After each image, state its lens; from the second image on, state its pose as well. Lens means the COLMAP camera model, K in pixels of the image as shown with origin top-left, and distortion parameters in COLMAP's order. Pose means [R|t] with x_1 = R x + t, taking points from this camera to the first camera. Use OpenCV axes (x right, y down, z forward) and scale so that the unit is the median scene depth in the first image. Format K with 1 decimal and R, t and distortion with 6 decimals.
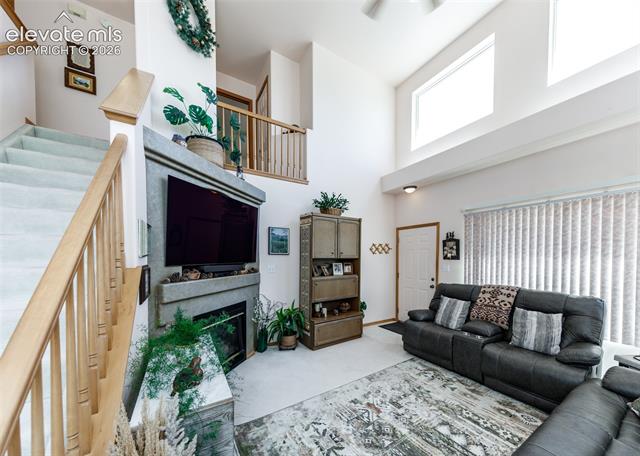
lens RADIAL K [[219.5, 0, 328.0], [0, 219.5, 260.3], [0, 0, 1]] dist [0.003006, -0.000340]
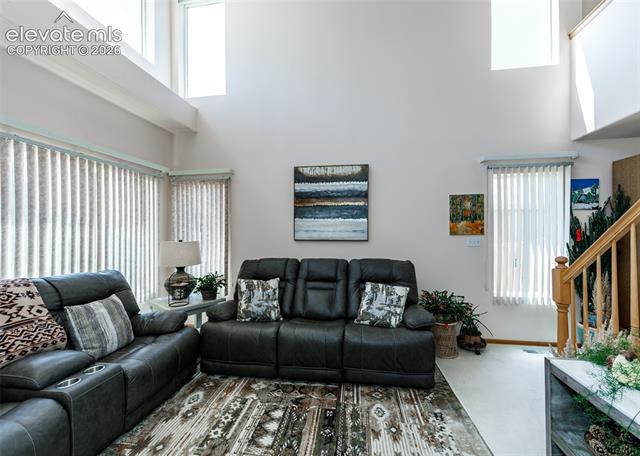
lens RADIAL K [[259.6, 0, 336.0], [0, 259.6, 232.6], [0, 0, 1]] dist [0.002225, -0.000380]
pose [[-0.780455, 0.003304, 0.625203, -0.143347], [0.015476, 0.999782, 0.014037, 0.007203], [-0.625020, 0.020631, -0.780336, 0.864929]]
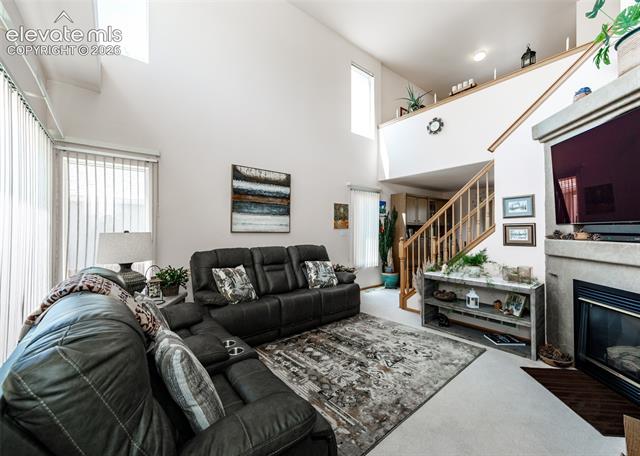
lens RADIAL K [[259.6, 0, 328.7], [0, 259.6, 231.1], [0, 0, 1]] dist [0.002225, -0.000380]
pose [[-0.986334, 0.001063, -0.164755, 0.412257], [-0.001572, 0.999873, 0.015861, 0.026296], [0.164751, 0.015904, -0.986207, 1.337128]]
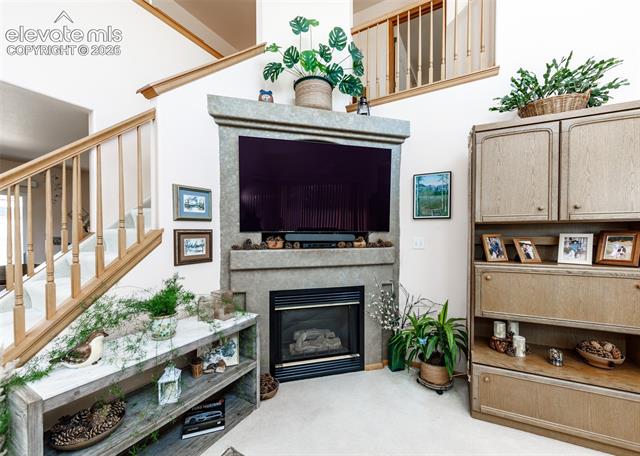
lens RADIAL K [[259.6, 0, 327.6], [0, 259.6, 235.5], [0, 0, 1]] dist [0.002225, -0.000380]
pose [[0.507149, 0.006695, -0.861833, 0.271167], [-0.008232, 0.999962, 0.002923, 0.022025], [0.861819, 0.005612, 0.507184, 0.469995]]
